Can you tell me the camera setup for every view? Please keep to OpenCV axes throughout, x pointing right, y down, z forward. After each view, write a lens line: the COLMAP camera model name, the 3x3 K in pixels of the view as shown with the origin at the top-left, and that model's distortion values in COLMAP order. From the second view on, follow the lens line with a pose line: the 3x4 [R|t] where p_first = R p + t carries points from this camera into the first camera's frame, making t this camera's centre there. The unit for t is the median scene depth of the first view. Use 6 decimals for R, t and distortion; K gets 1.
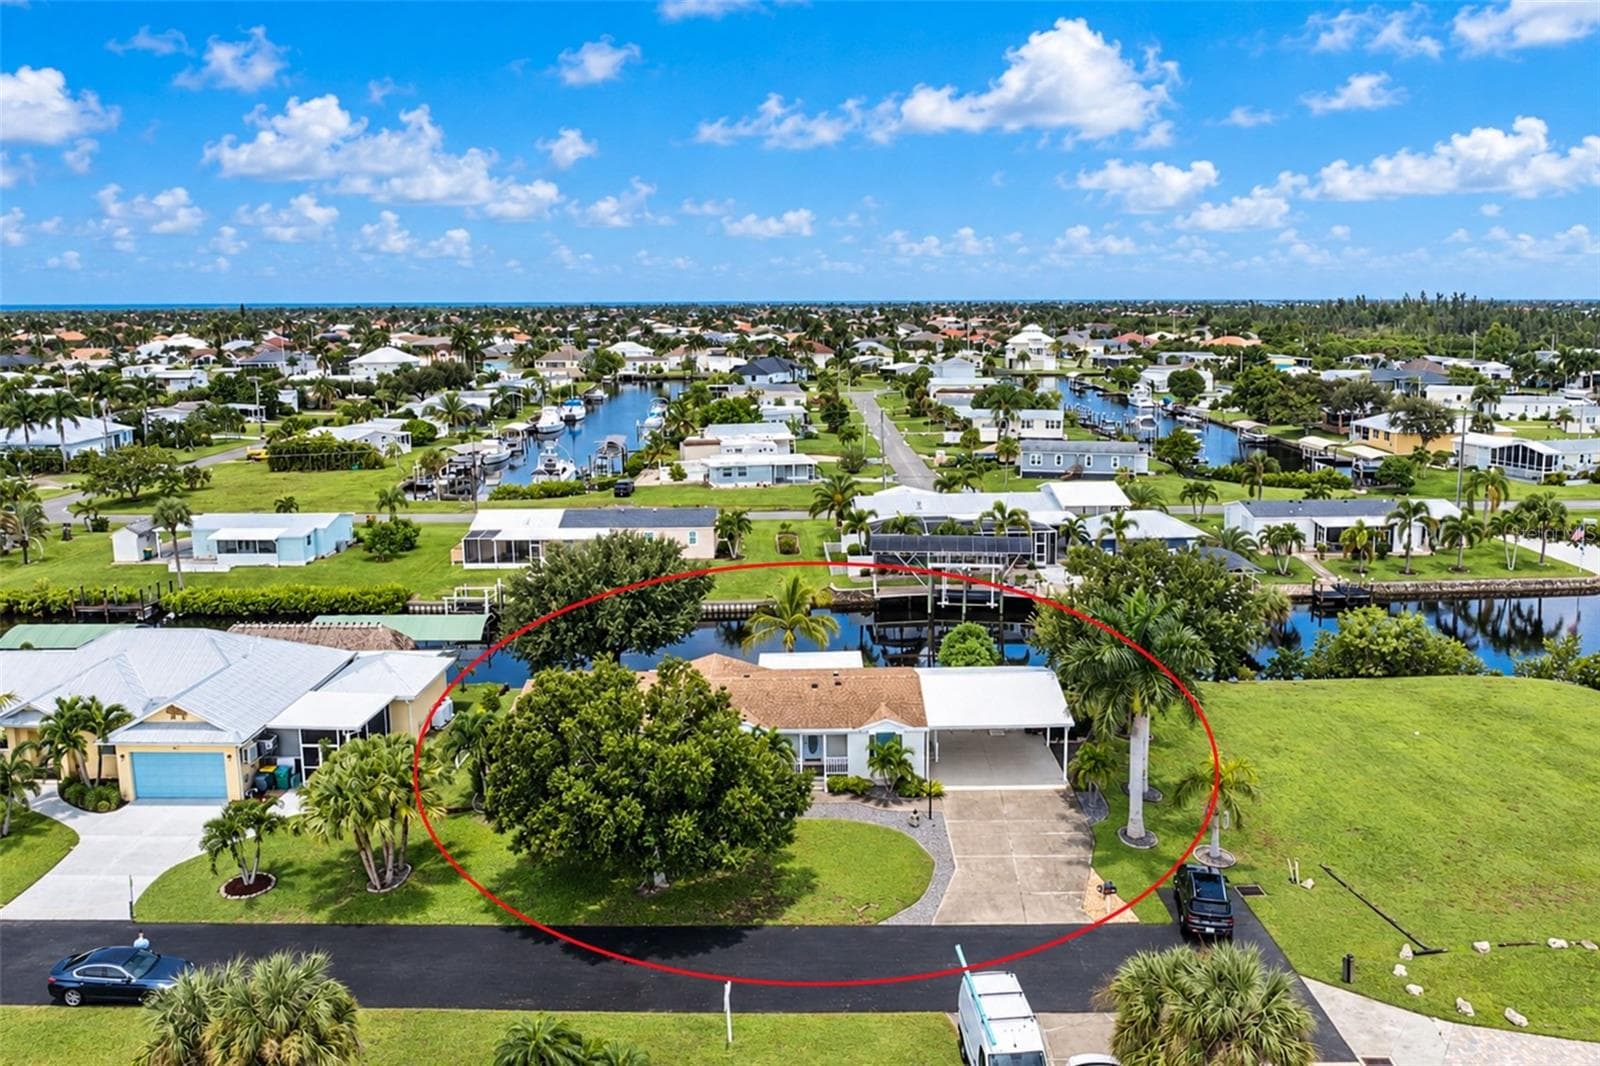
lens RADIAL K [[1167.5, 0, 800.0], [0, 1167.5, 533.0], [0, 0, 1]] dist [-0.084576, -0.002842]
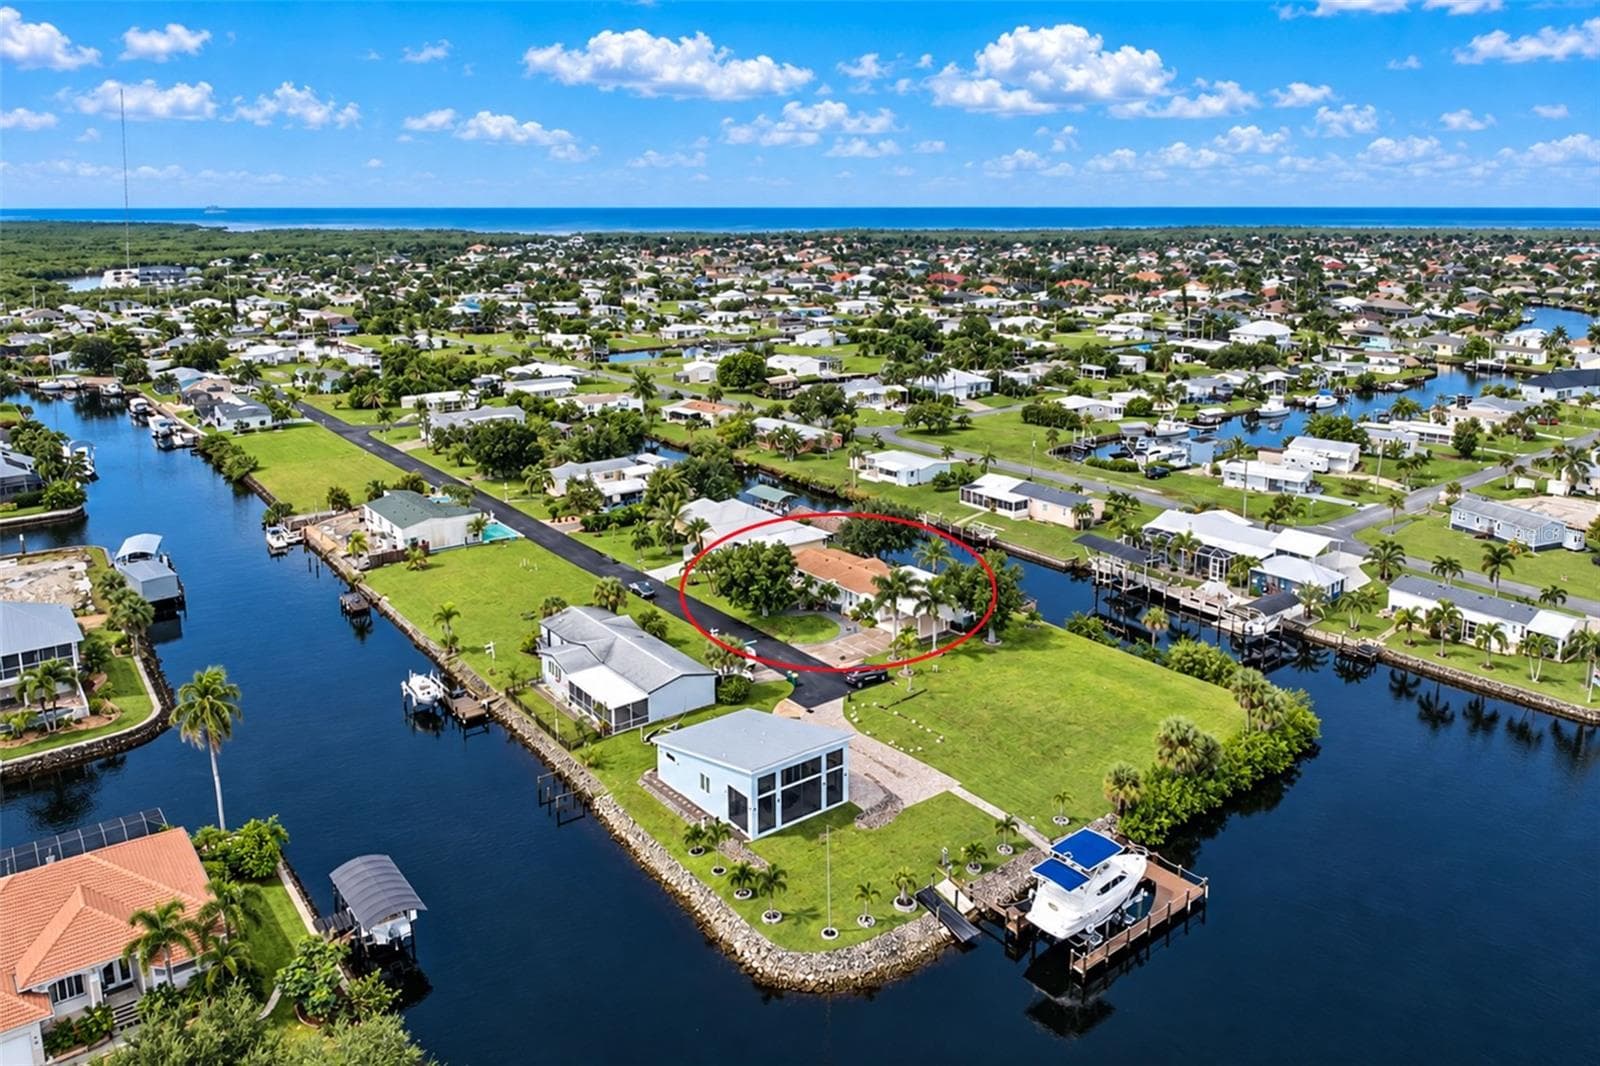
lens RADIAL K [[1130.2, 0, 761.9], [0, 1130.2, 535.2], [0, 0, 1]] dist [-0.049874, -0.000896]
pose [[0.522607, 0.220730, -0.823505, 1.916160], [-0.131317, 0.975218, 0.178060, -0.363520], [0.842400, 0.015085, 0.538642, -0.508671]]
